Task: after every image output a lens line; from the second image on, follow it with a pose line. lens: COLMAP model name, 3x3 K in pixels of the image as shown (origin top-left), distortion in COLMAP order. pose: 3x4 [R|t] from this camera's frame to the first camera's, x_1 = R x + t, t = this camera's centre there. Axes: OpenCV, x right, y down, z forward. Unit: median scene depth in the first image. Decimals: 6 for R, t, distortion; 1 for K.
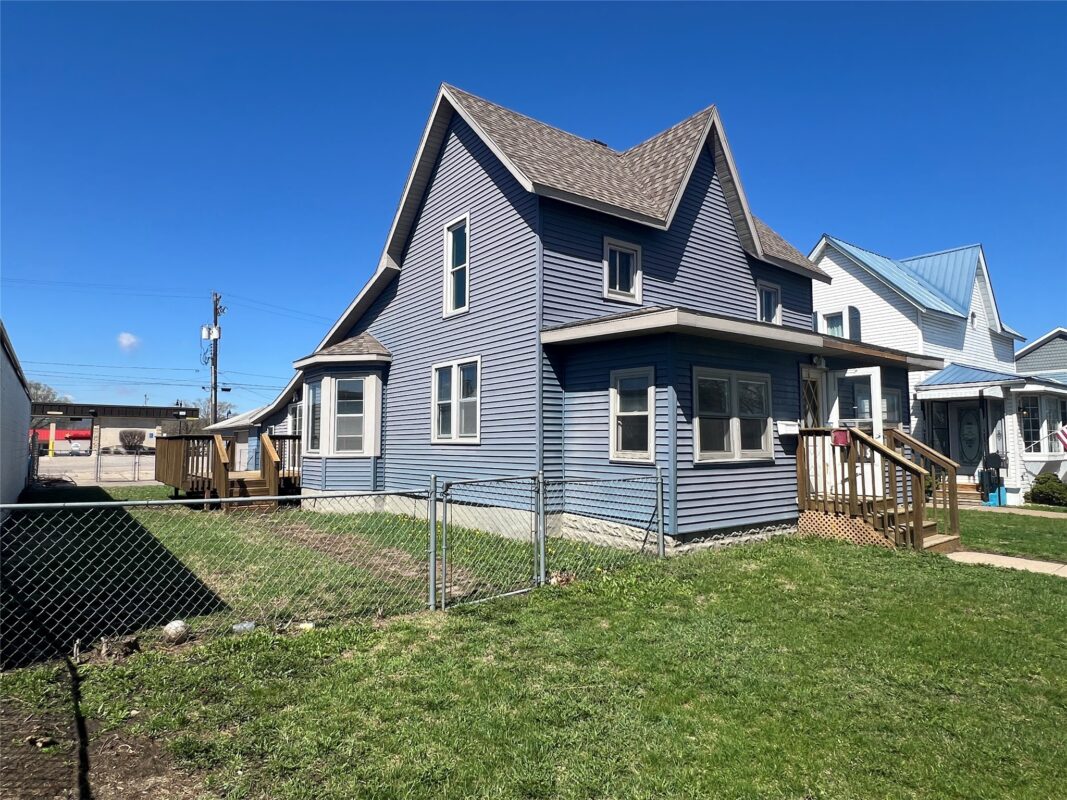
lens RADIAL K [[638.6, 0, 529.3], [0, 638.6, 397.4], [0, 0, 1]] dist [0.006666, 0.001644]
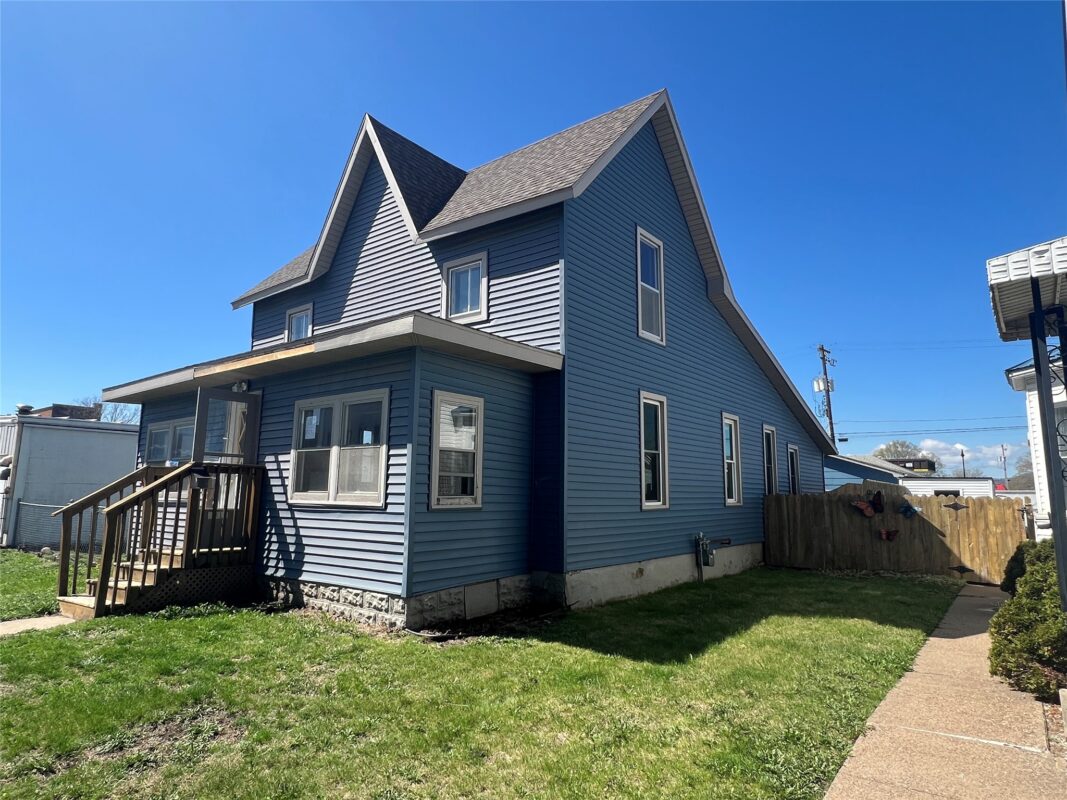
lens RADIAL K [[638.6, 0, 538.3], [0, 638.6, 392.2], [0, 0, 1]] dist [0.006666, 0.001644]
pose [[0.260299, -0.152775, -0.953365, 1.344982], [0.062988, 0.987986, -0.141125, 0.094066], [0.963471, -0.023316, 0.266795, 1.133723]]
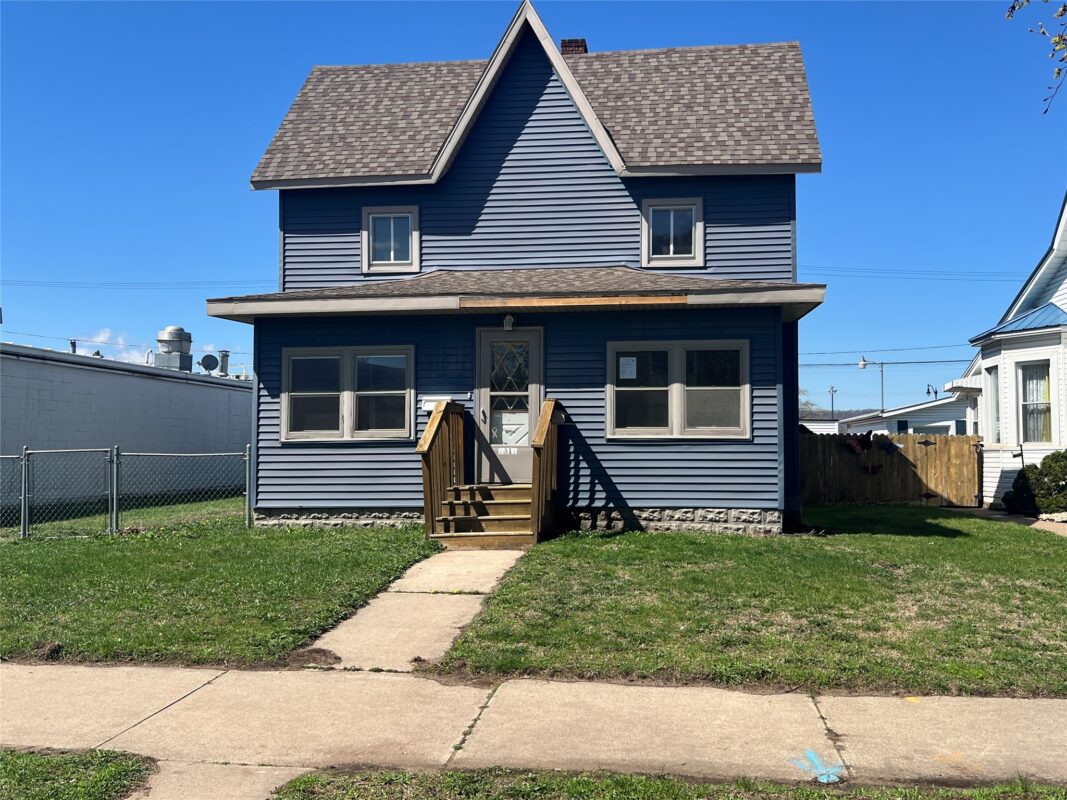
lens RADIAL K [[1027.7, 0, 535.2], [0, 1027.7, 400.9], [0, 0, 1]] dist [0.095133, 0.000000]
pose [[0.711392, -0.036640, -0.701839, 1.366242], [0.055019, 0.998479, 0.003642, 0.042160], [0.700638, -0.041206, 0.712326, 0.078831]]
